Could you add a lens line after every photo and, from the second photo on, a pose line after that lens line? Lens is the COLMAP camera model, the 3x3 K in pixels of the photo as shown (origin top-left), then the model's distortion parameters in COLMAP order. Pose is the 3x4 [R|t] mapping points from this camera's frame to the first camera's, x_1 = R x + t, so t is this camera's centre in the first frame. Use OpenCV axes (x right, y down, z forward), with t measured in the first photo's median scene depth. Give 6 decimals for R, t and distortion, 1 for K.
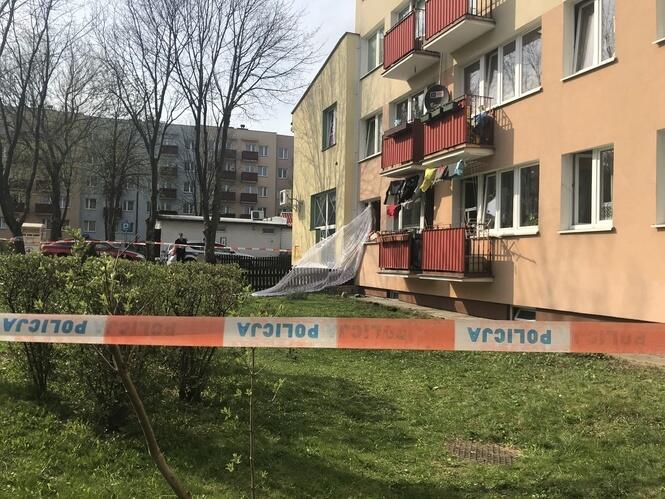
lens RADIAL K [[544.8, 0, 332.5], [0, 544.8, 249.5], [0, 0, 1]] dist [0.010098, -0.002268]
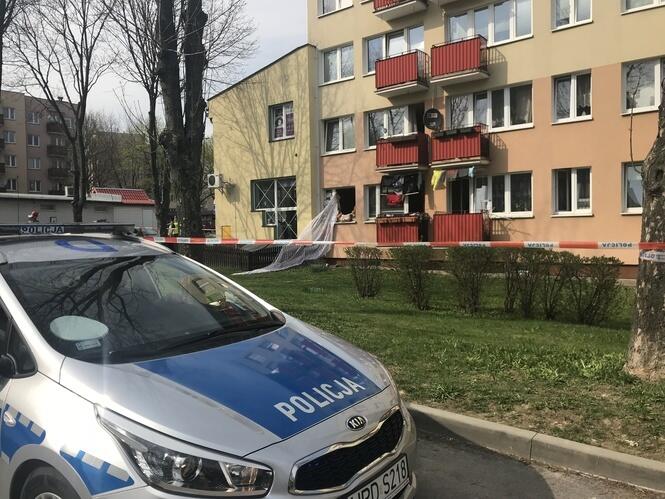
lens RADIAL K [[544.8, 0, 332.5], [0, 544.8, 249.5], [0, 0, 1]] dist [0.010098, -0.002268]
pose [[0.872053, -0.050963, 0.486752, -0.803731], [0.025200, 0.997920, 0.059334, -0.037279], [-0.488763, -0.039476, 0.871523, -0.104751]]
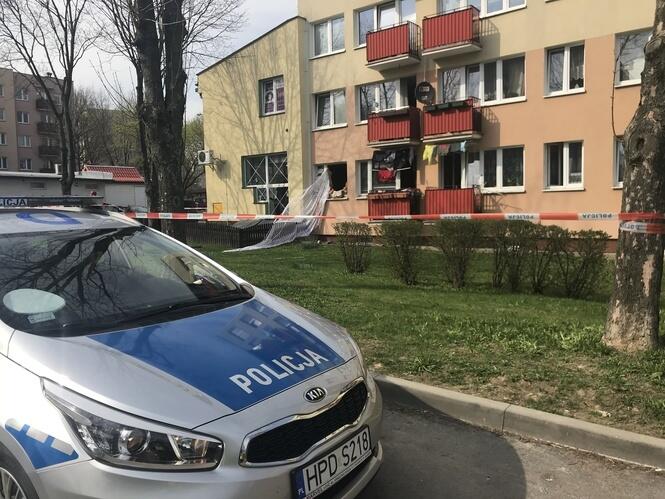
lens RADIAL K [[544.8, 0, 332.5], [0, 544.8, 249.5], [0, 0, 1]] dist [0.010098, -0.002268]
pose [[0.868433, -0.076428, 0.489881, -0.788184], [0.030828, 0.994460, 0.100498, -0.033042], [-0.494848, -0.072173, 0.865977, -0.106295]]
